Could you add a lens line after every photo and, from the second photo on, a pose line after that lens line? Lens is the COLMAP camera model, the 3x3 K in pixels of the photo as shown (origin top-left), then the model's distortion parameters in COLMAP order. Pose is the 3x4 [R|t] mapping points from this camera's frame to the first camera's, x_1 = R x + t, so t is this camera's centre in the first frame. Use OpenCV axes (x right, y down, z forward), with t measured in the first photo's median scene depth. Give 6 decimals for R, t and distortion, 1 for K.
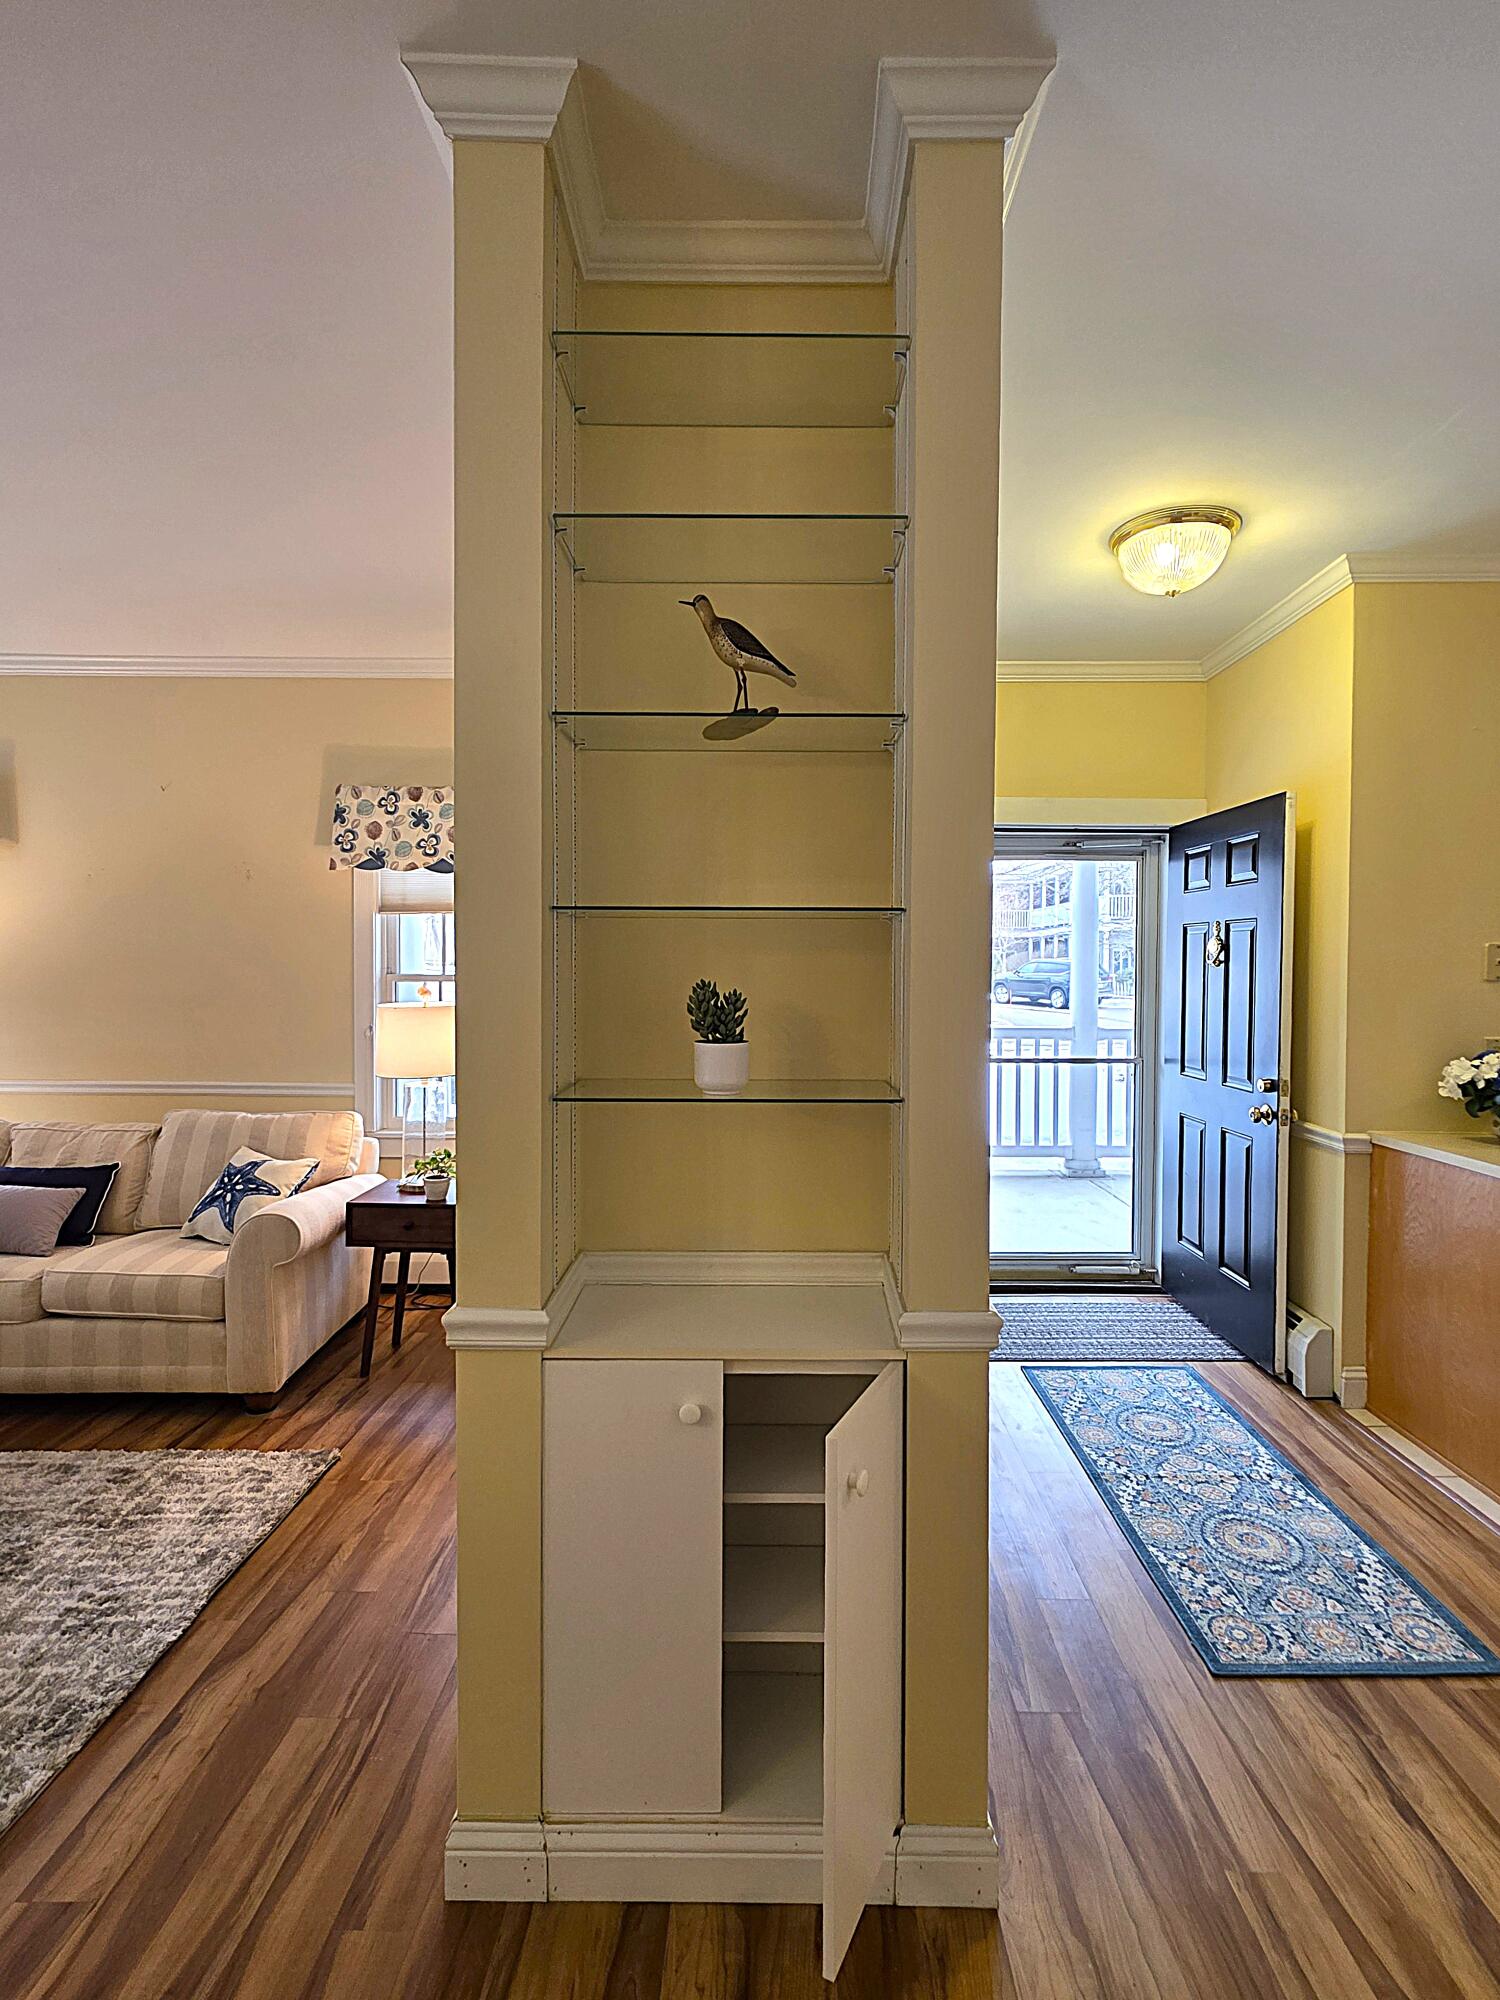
lens RADIAL K [[960.3, 0, 779.7], [0, 960.3, 994.9], [0, 0, 1]] dist [0.003192, 0.001911]
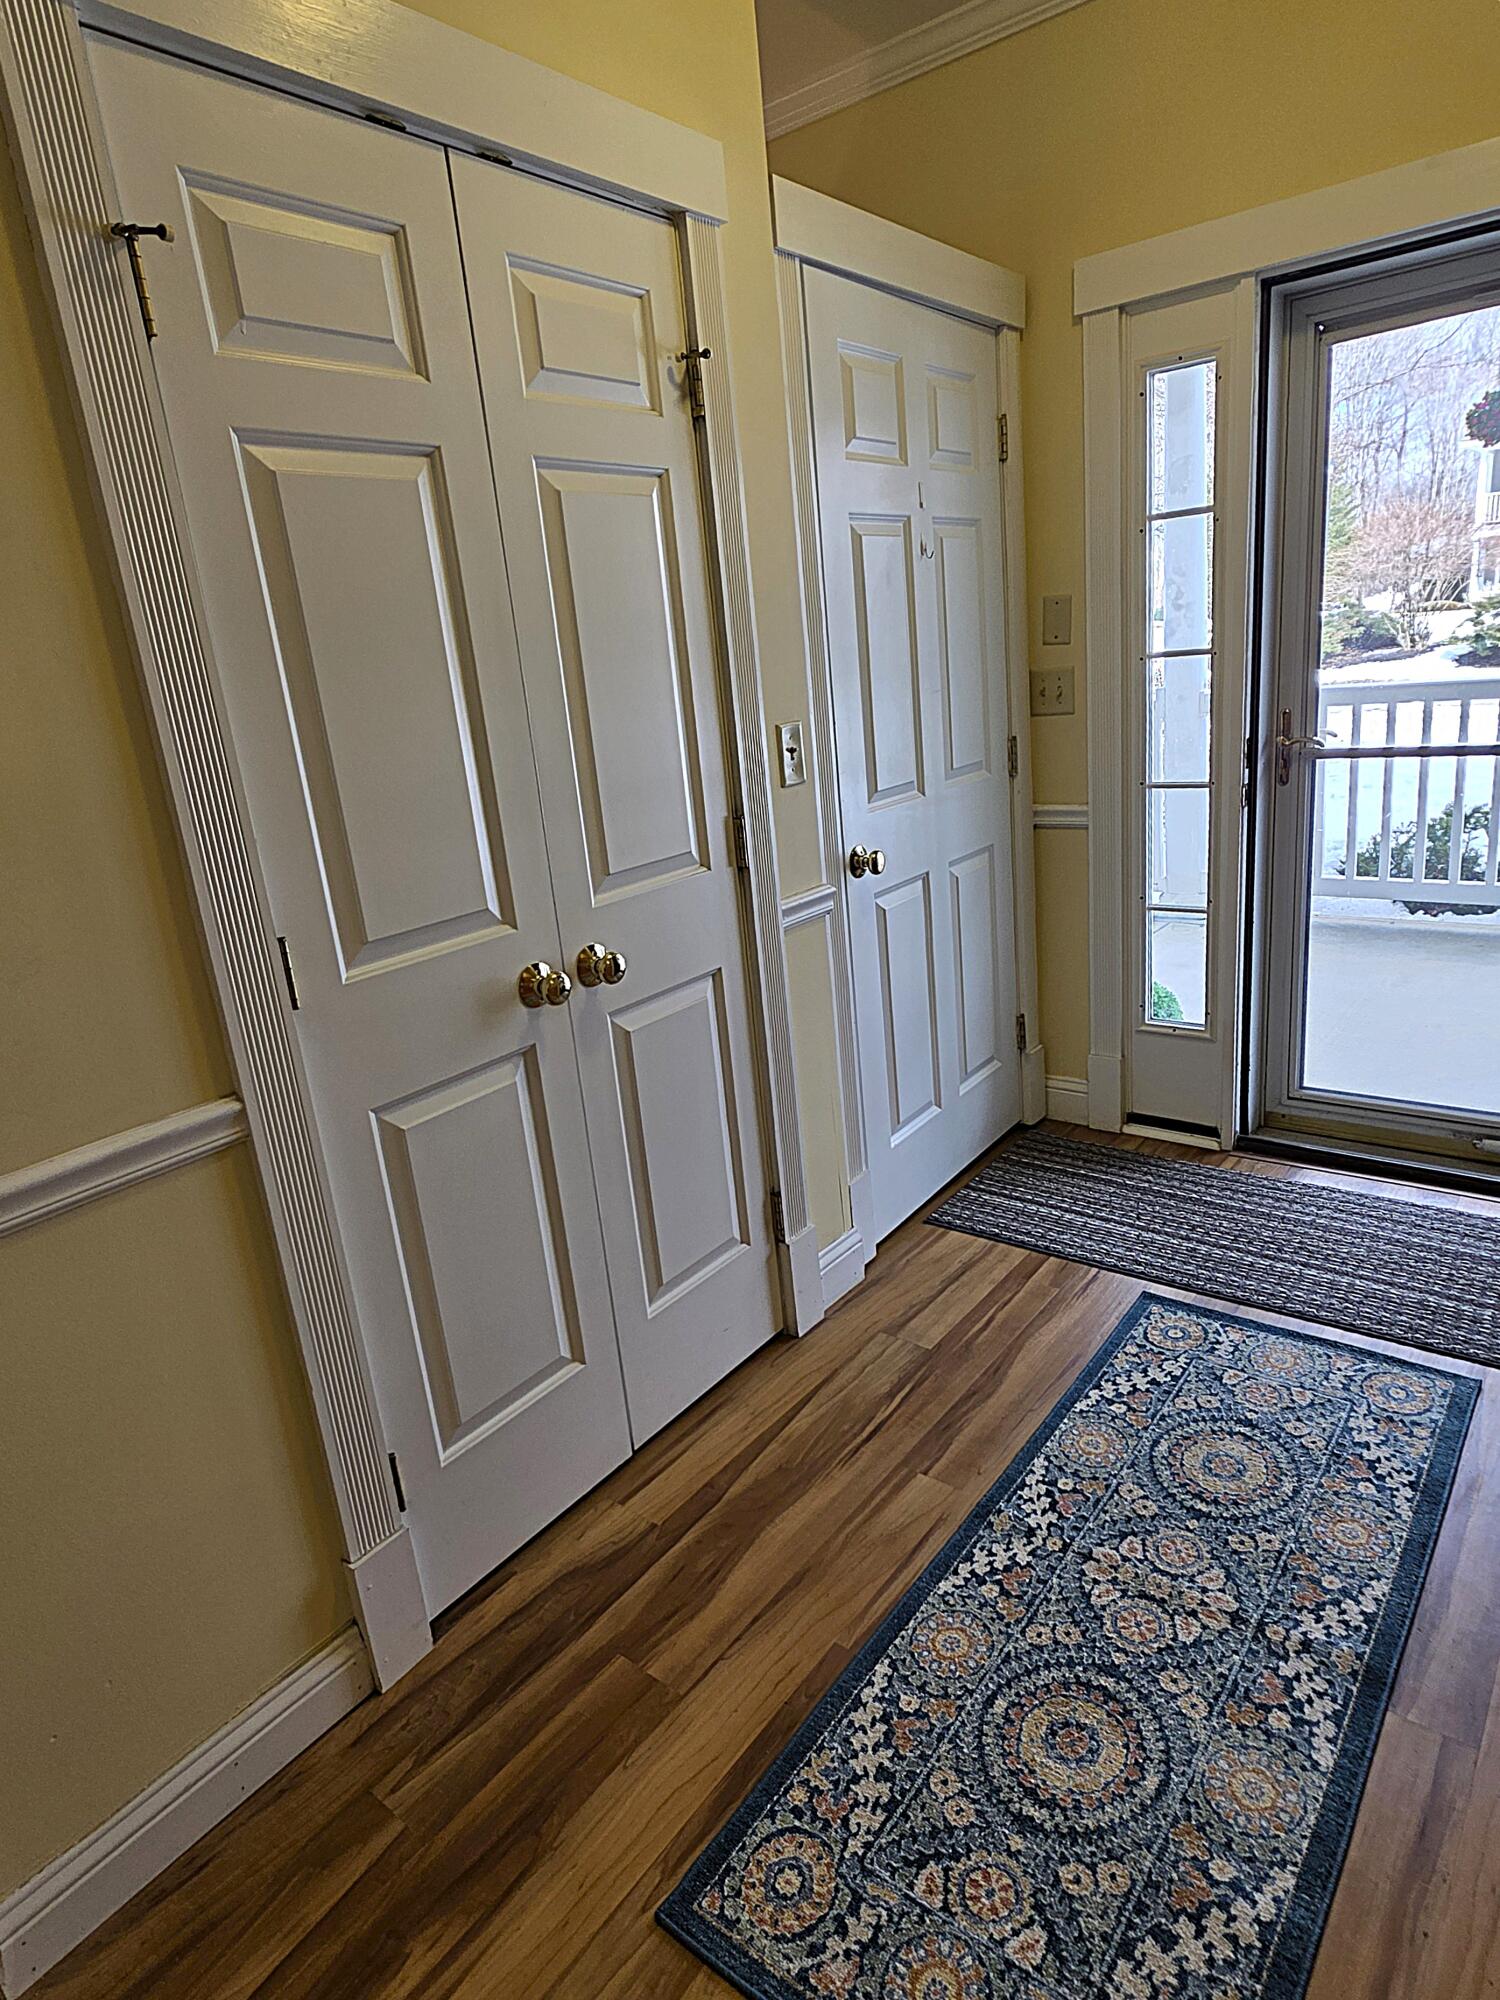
lens RADIAL K [[1156.8, 0, 769.6], [0, 1156.8, 988.5], [0, 0, 1]] dist [-0.004598, 0.009671]
pose [[0.791970, 0.101204, -0.602114, 0.546175], [0.071004, 0.964209, 0.255458, 0.011907], [0.606417, -0.245068, 0.756439, 0.424691]]
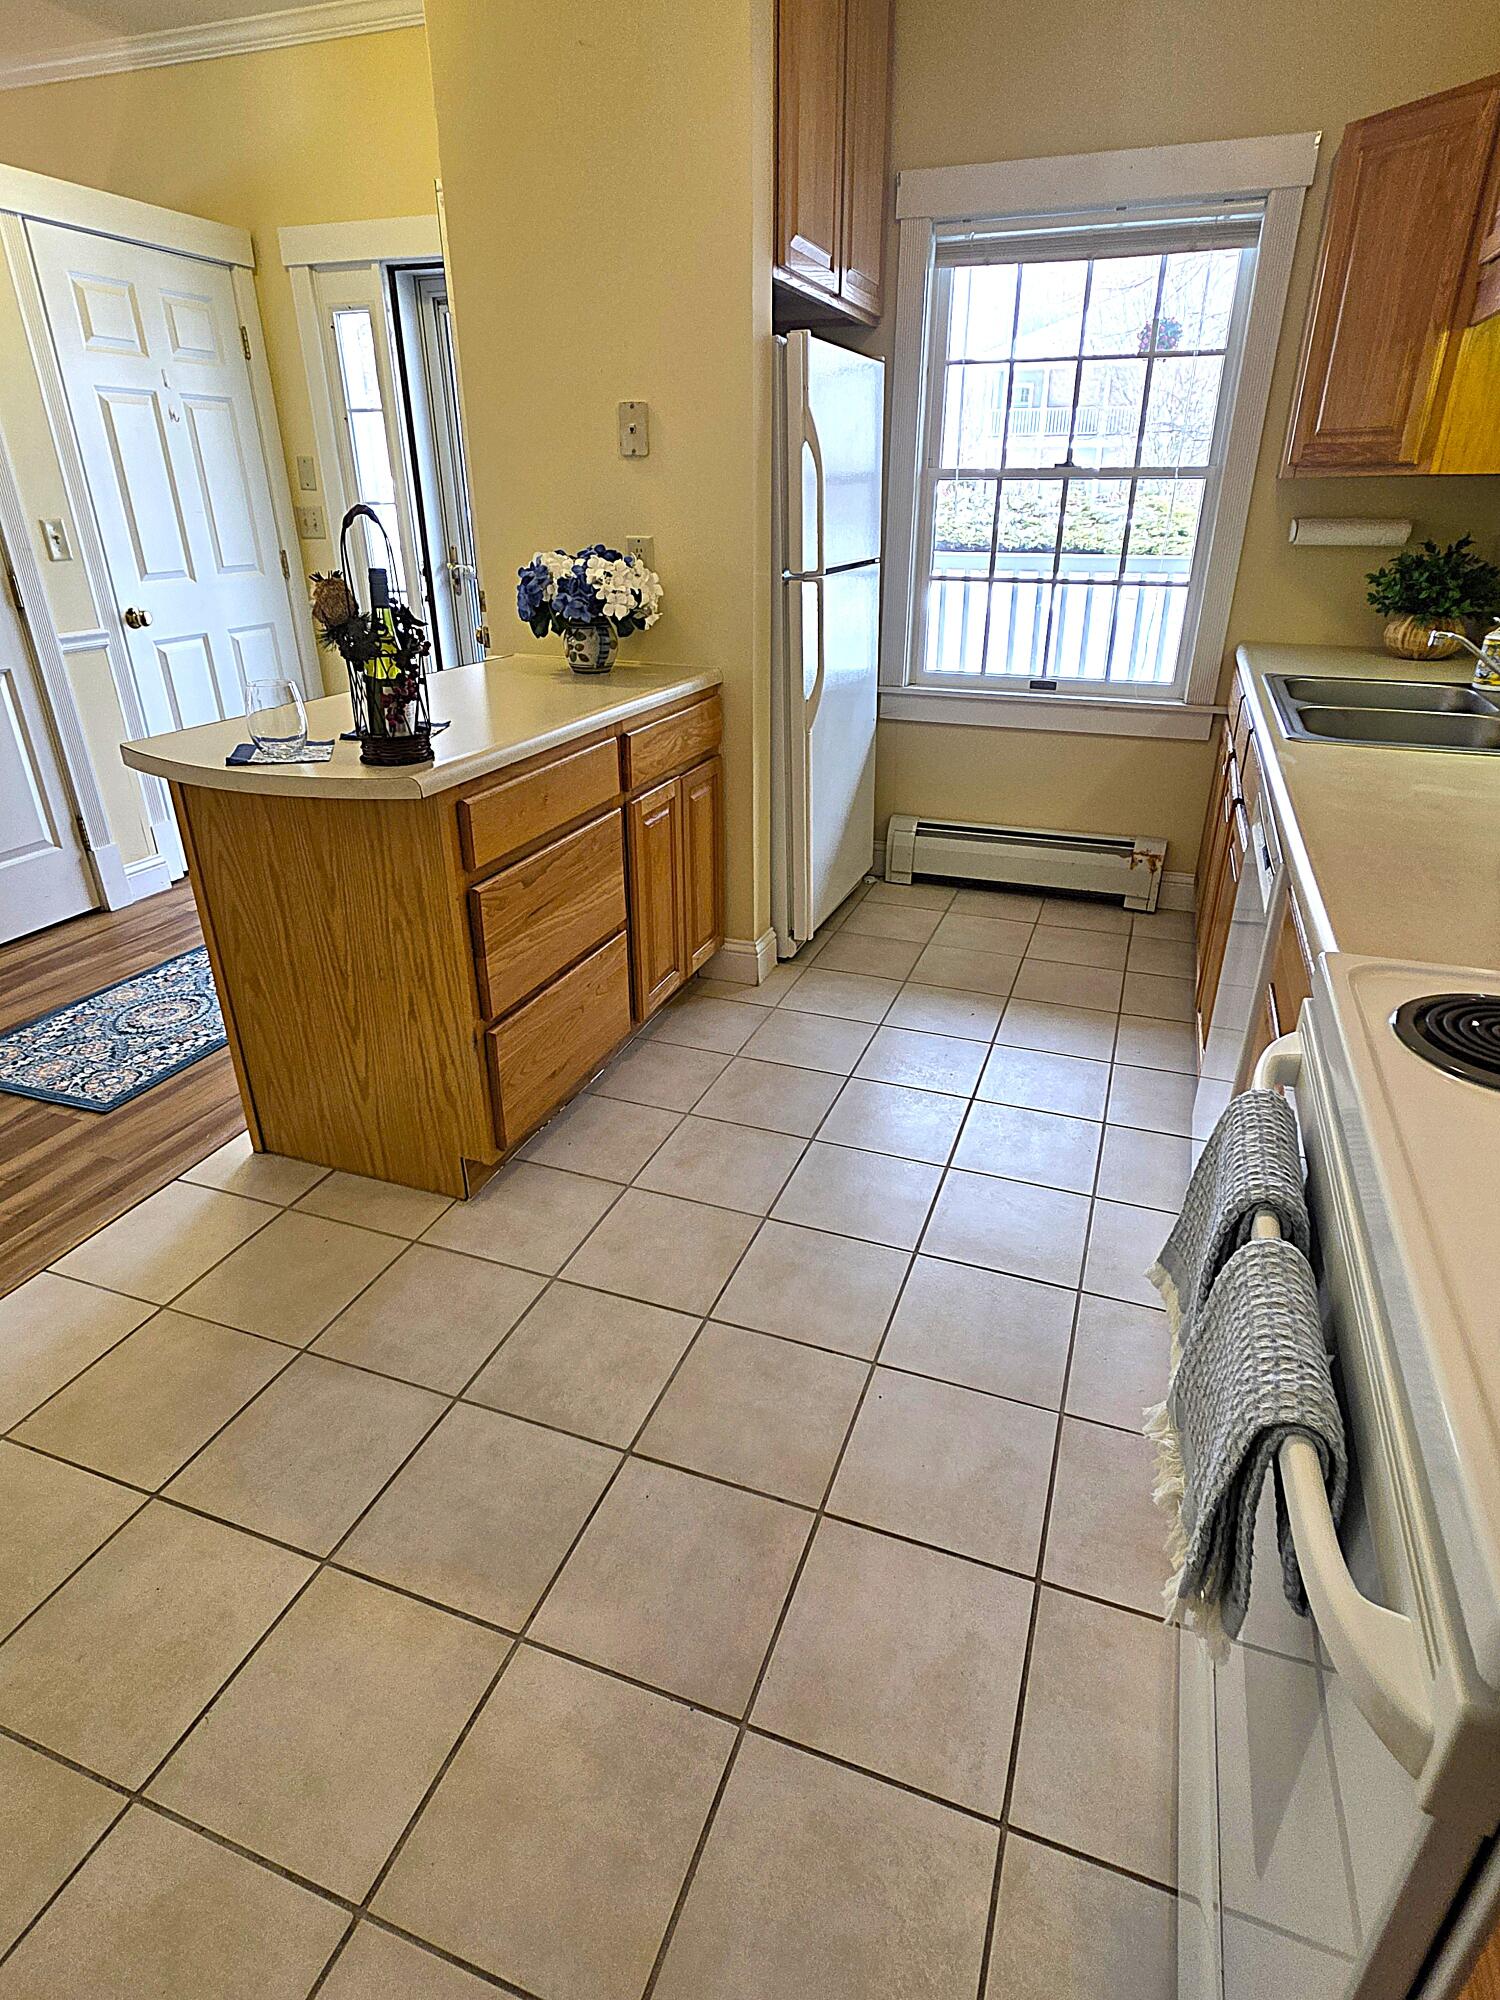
lens RADIAL K [[1076.1, 0, 759.2], [0, 1076.1, 983.5], [0, 0, 1]] dist [-0.001298, 0.002979]
pose [[0.940529, 0.139672, -0.309671, 1.191703], [-0.008157, 0.920591, 0.390443, 0.038027], [0.339614, -0.364697, 0.866982, 0.137903]]
